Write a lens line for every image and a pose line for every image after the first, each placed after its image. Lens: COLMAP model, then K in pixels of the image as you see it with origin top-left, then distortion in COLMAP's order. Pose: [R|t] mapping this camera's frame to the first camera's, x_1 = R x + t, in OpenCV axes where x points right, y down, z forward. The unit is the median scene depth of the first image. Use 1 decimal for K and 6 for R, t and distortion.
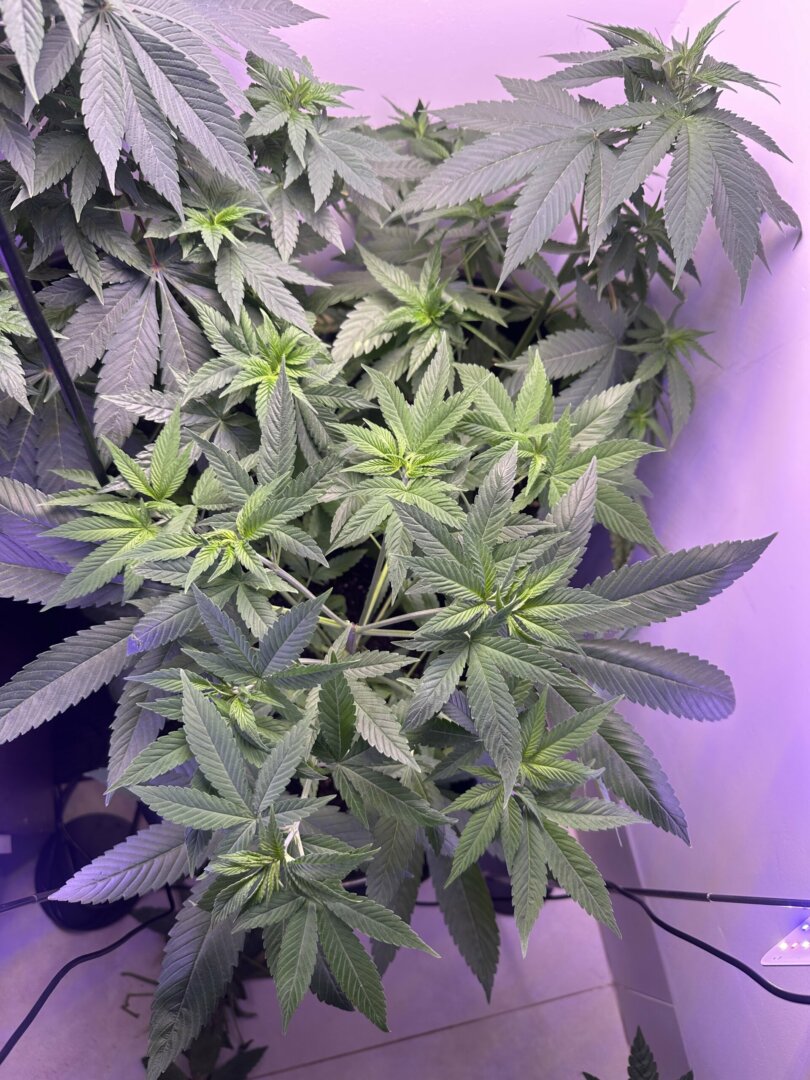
lens RADIAL K [[780.9, 0, 405.0], [0, 780.9, 540.0], [0, 0, 1]] dist [0.001542, -0.066820]
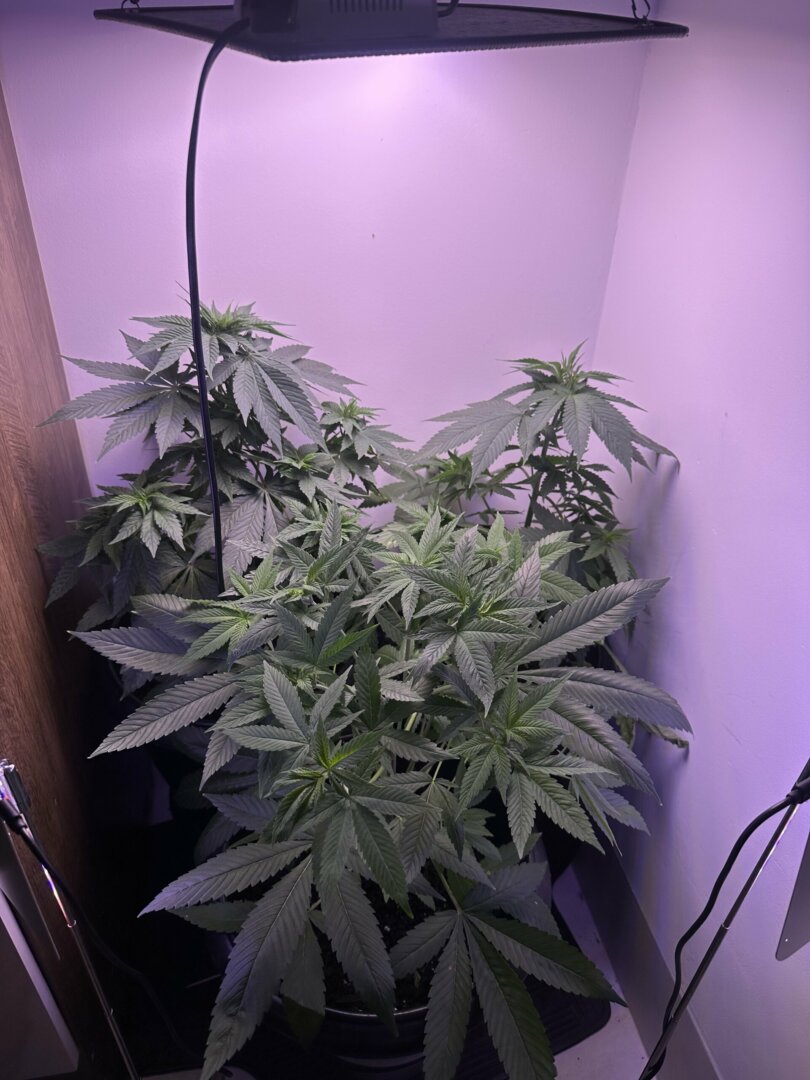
lens RADIAL K [[780.9, 0, 405.0], [0, 780.9, 540.0], [0, 0, 1]] dist [0.001542, -0.066820]
pose [[0.991961, -0.099722, -0.077899, 0.107865], [0.035677, 0.811026, -0.583921, 0.769105], [0.121408, 0.576448, 0.808064, -0.277042]]
